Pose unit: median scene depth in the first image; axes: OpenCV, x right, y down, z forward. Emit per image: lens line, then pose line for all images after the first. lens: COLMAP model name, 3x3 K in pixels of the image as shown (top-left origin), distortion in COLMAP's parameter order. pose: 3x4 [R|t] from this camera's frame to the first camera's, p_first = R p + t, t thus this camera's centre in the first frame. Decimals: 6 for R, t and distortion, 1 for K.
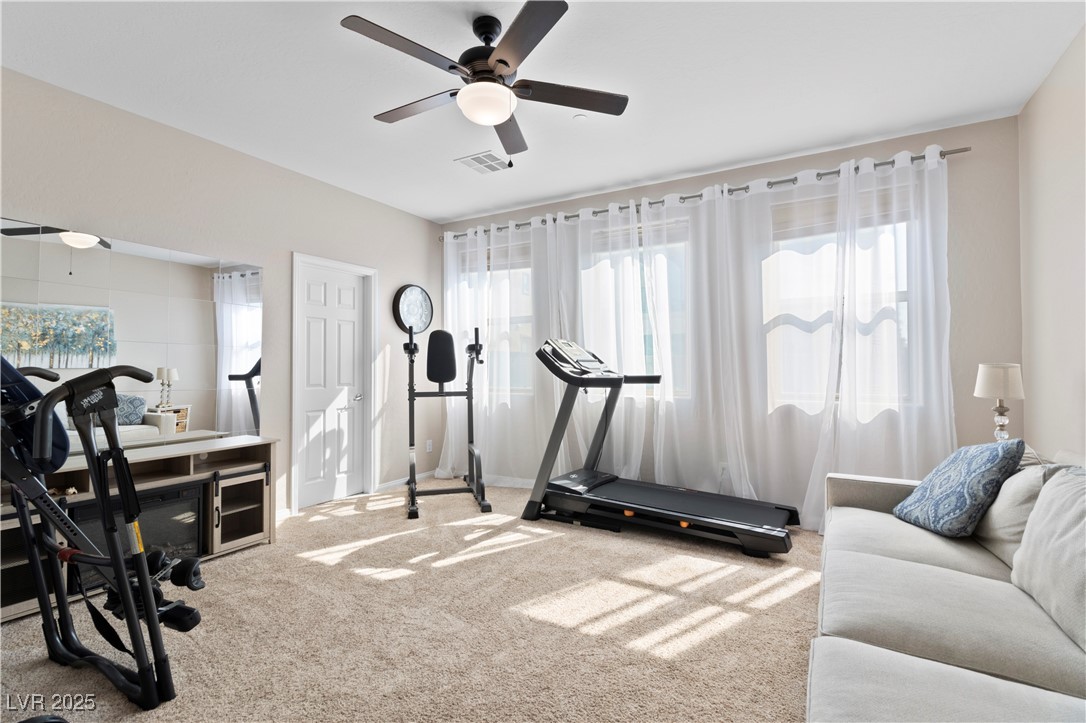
lens RADIAL K [[507.4, 0, 537.4], [0, 507.4, 357.9], [0, 0, 1]] dist [0.003284, 0.000233]
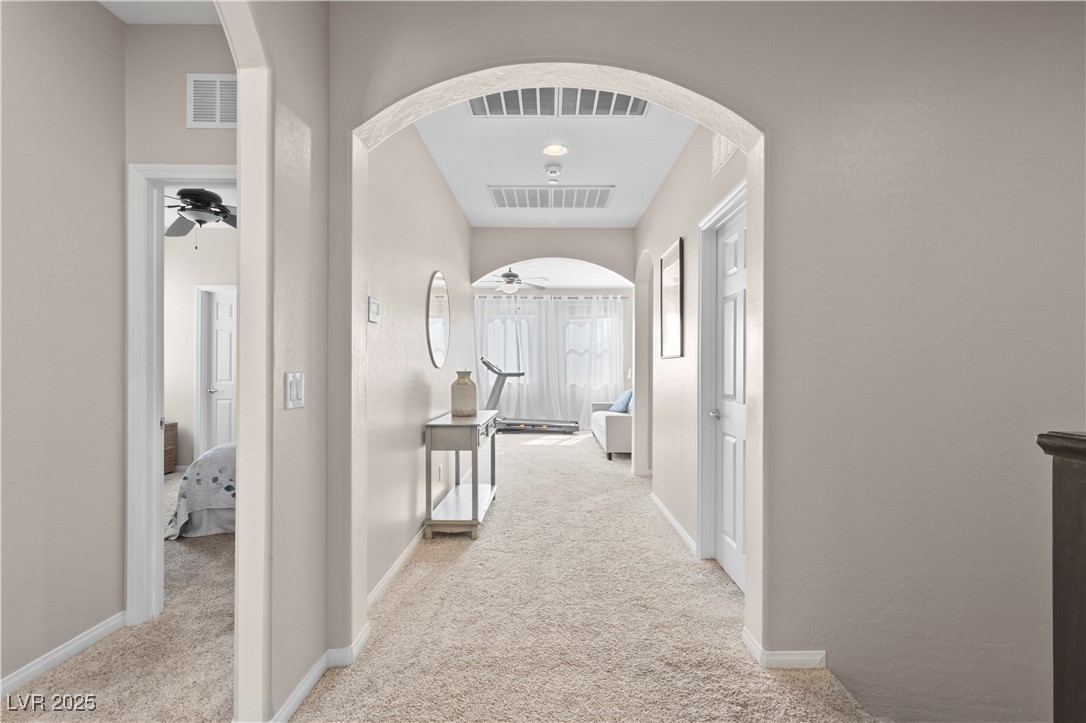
lens RADIAL K [[507.4, 0, 545.2], [0, 507.4, 366.9], [0, 0, 1]] dist [0.003284, 0.000233]
pose [[0.869939, 0.007993, 0.493094, -0.960245], [-0.015244, 0.999827, 0.010687, -0.019762], [-0.492923, -0.016814, 0.869910, -1.245812]]
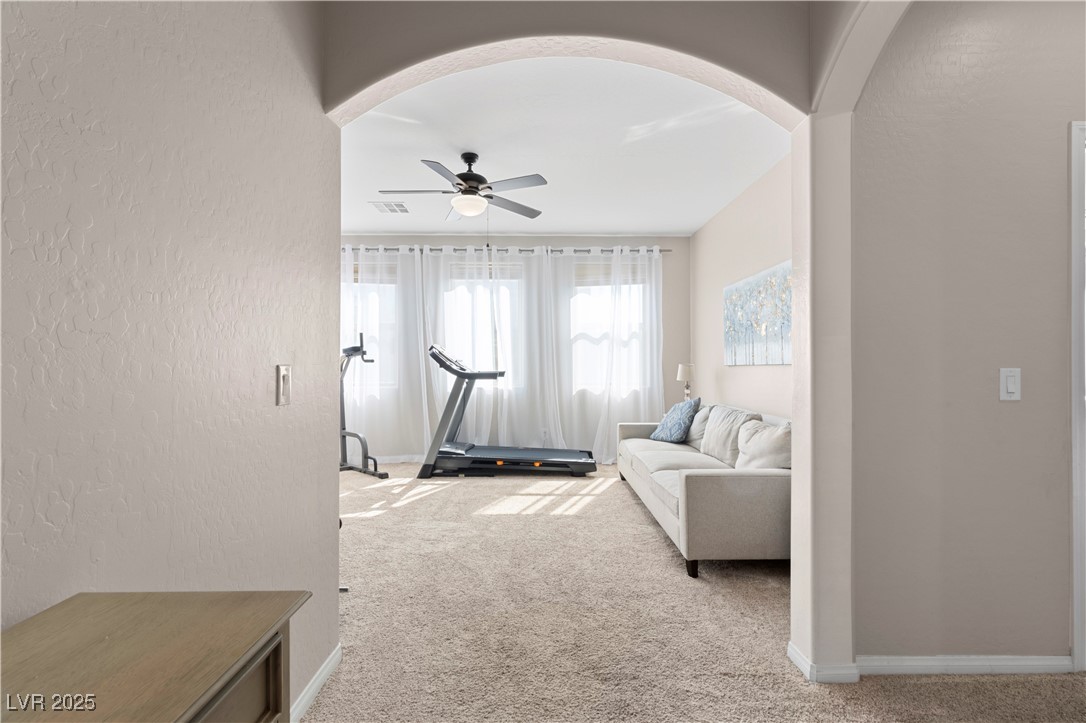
lens RADIAL K [[507.4, 0, 545.9], [0, 507.4, 359.3], [0, 0, 1]] dist [0.003284, 0.000233]
pose [[0.857671, 0.008152, 0.514134, -0.464073], [-0.011720, 0.999924, 0.003697, -0.006697], [-0.514065, -0.009196, 0.857702, -0.340954]]
